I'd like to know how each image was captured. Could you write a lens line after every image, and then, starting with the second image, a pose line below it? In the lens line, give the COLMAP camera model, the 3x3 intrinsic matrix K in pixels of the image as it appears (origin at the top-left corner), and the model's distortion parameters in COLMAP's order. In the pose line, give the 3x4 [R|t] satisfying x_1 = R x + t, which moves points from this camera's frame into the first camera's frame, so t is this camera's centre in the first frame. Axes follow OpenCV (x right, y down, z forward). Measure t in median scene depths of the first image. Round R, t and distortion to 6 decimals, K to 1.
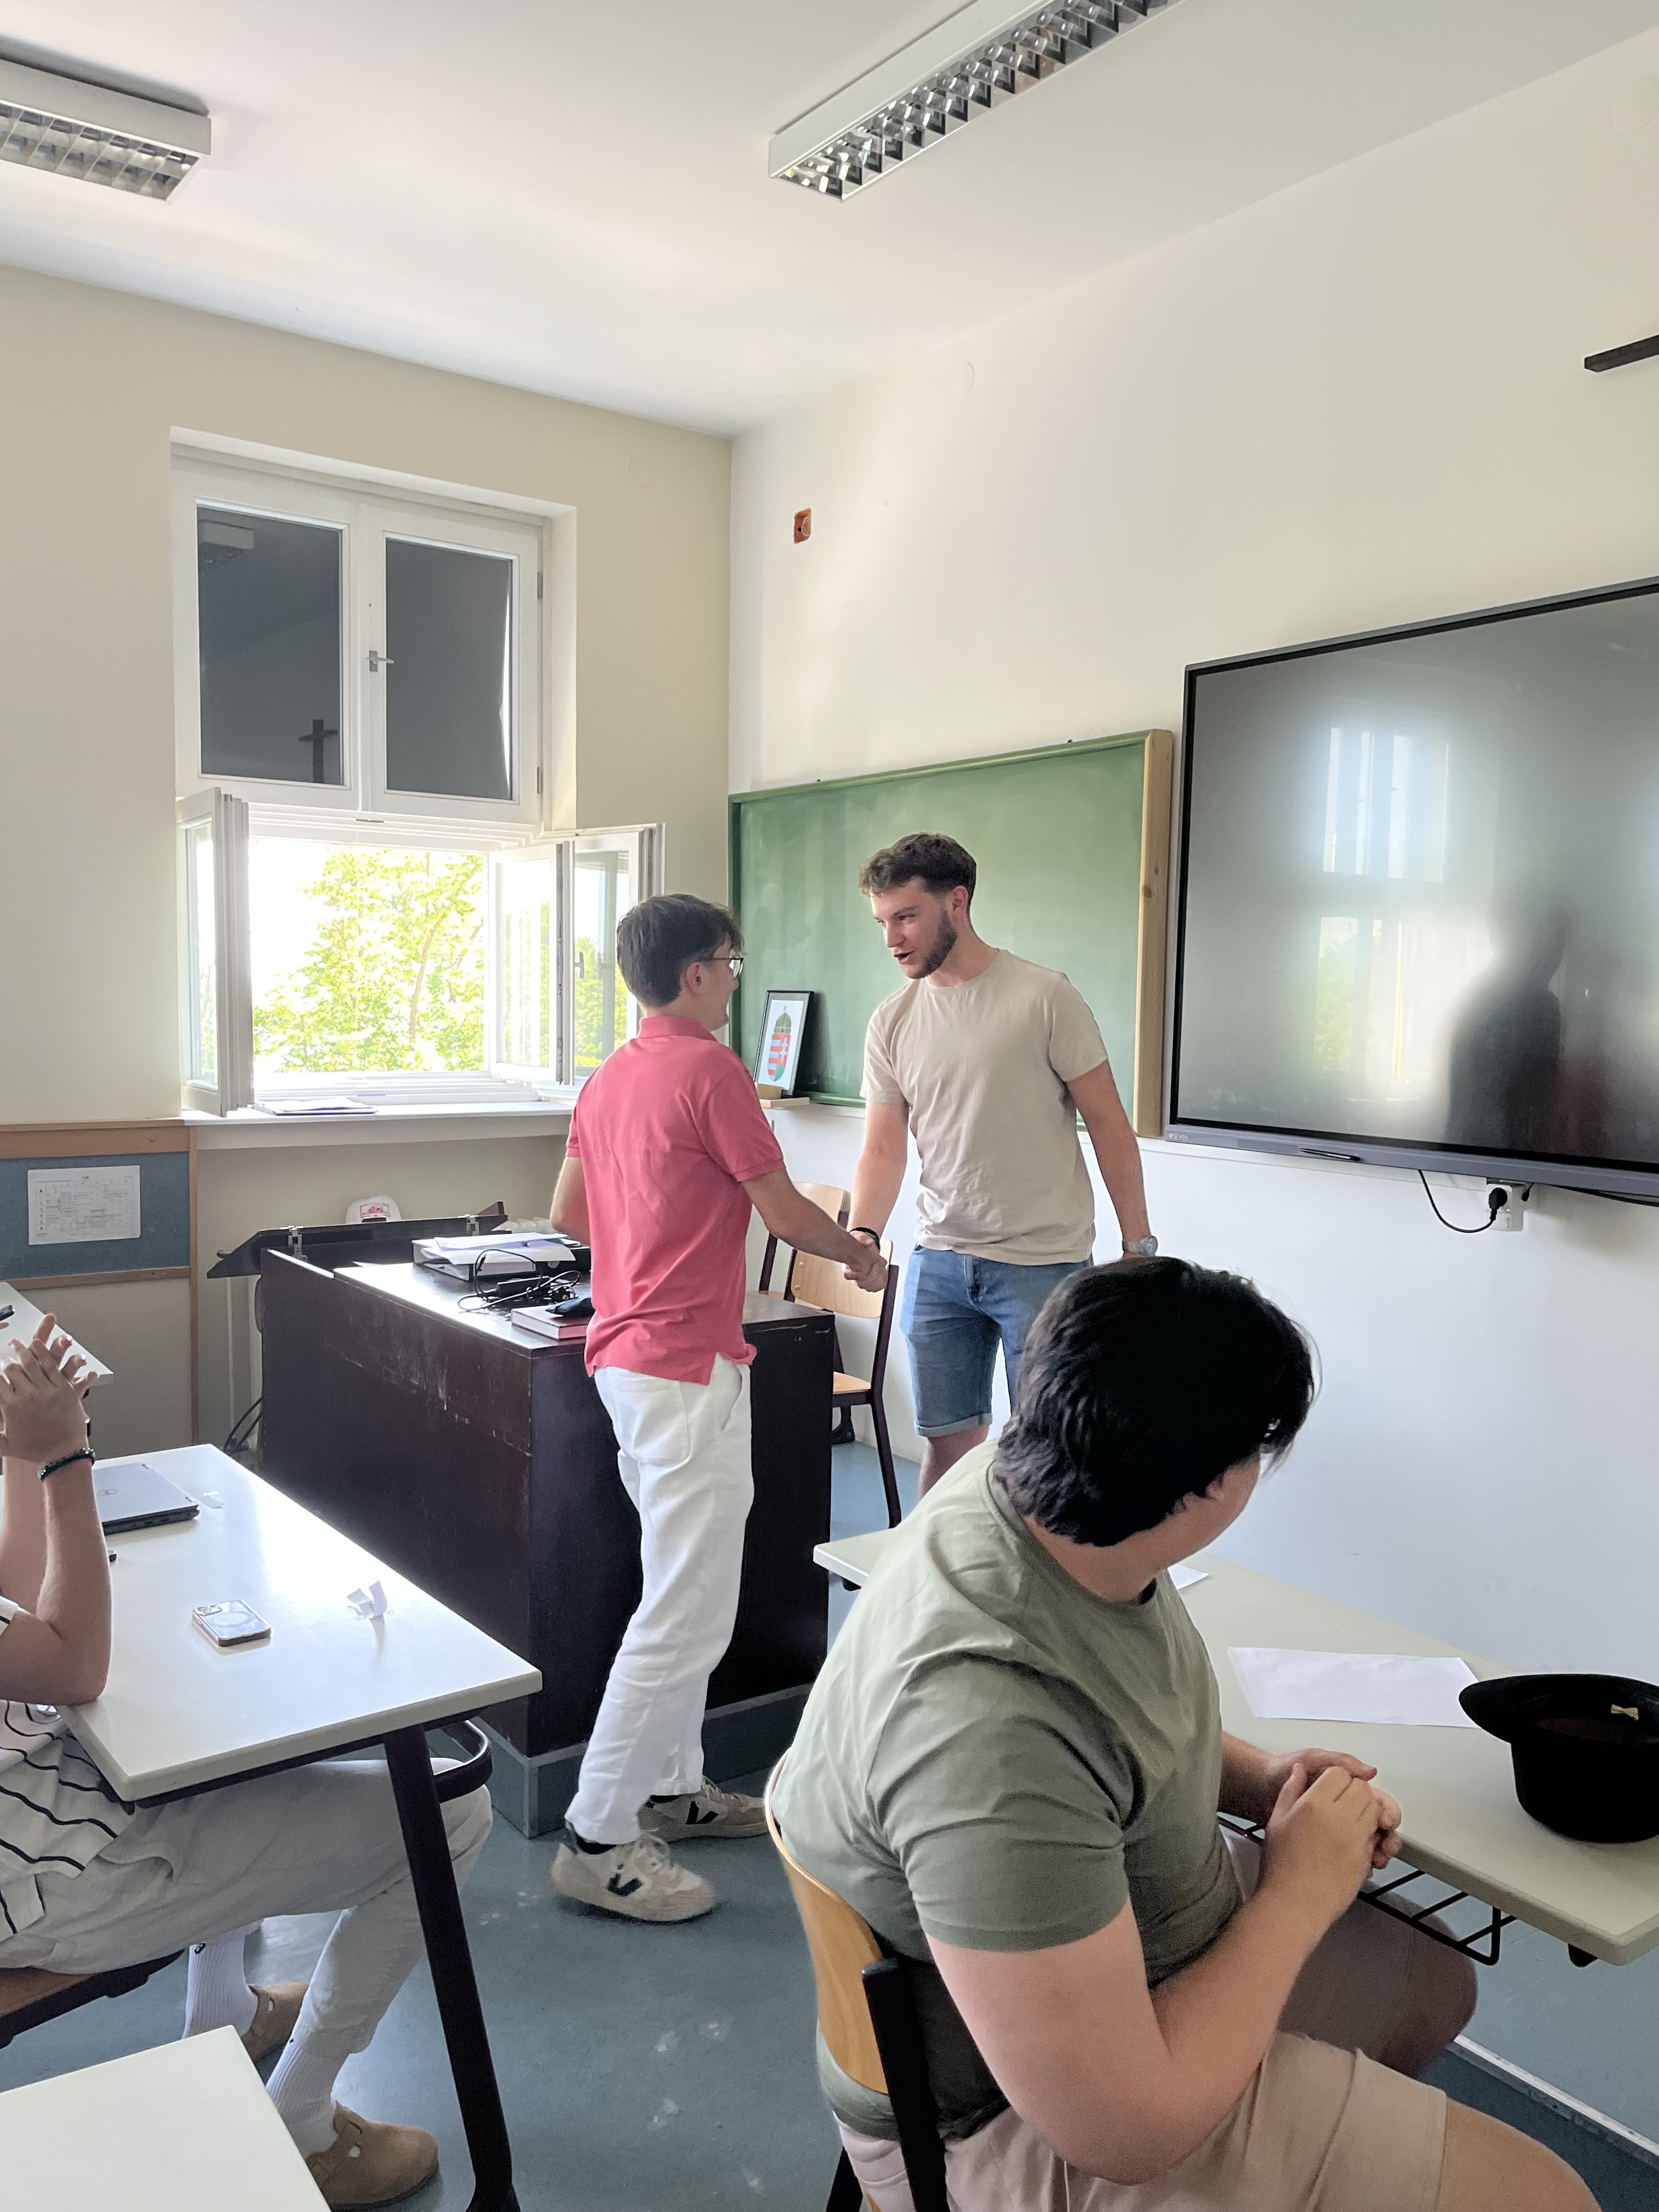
lens RADIAL K [[1718.0, 0, 829.5], [0, 1718.0, 1106.0], [0, 0, 1]] dist [0.098091, -0.146553]
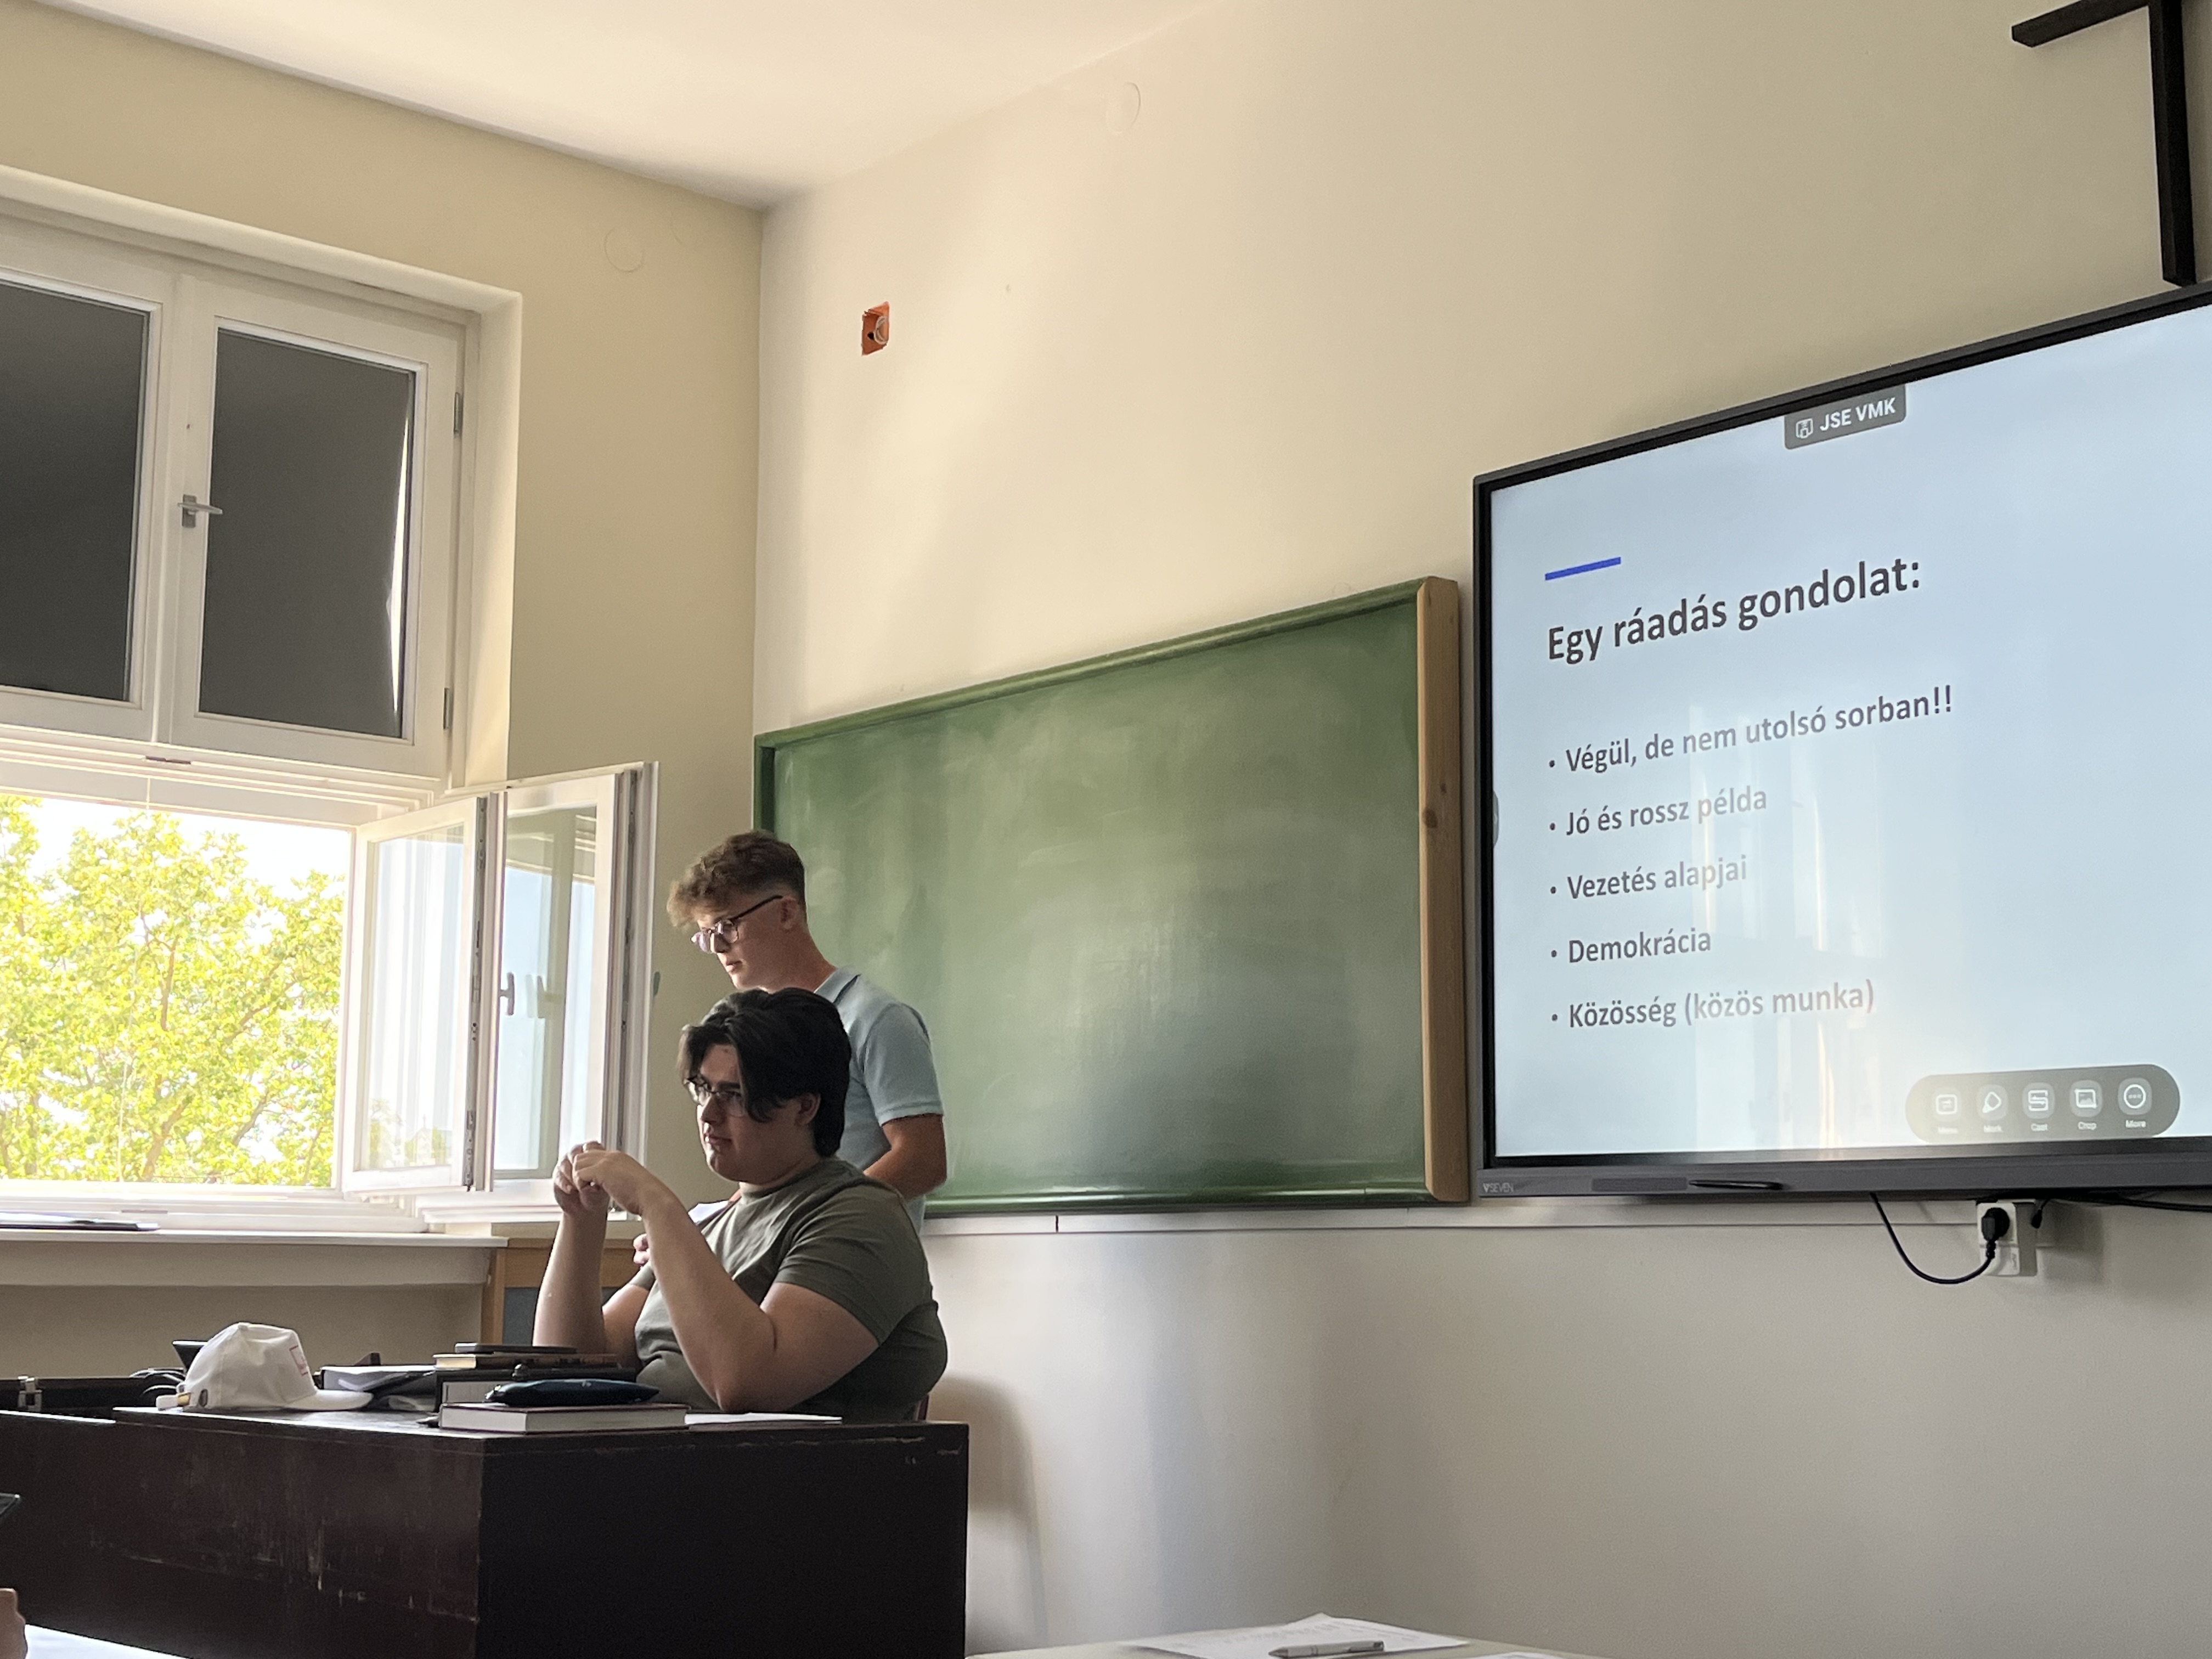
lens RADIAL K [[3002.5, 0, 1106.0], [0, 3002.5, 829.5], [0, 0, 1]] dist [0.202502, -0.669564]
pose [[0.996372, 0.001139, 0.085097, -0.026329], [0.017685, 0.975314, -0.220113, 0.101242], [-0.083247, 0.220819, 0.971756, -0.066755]]
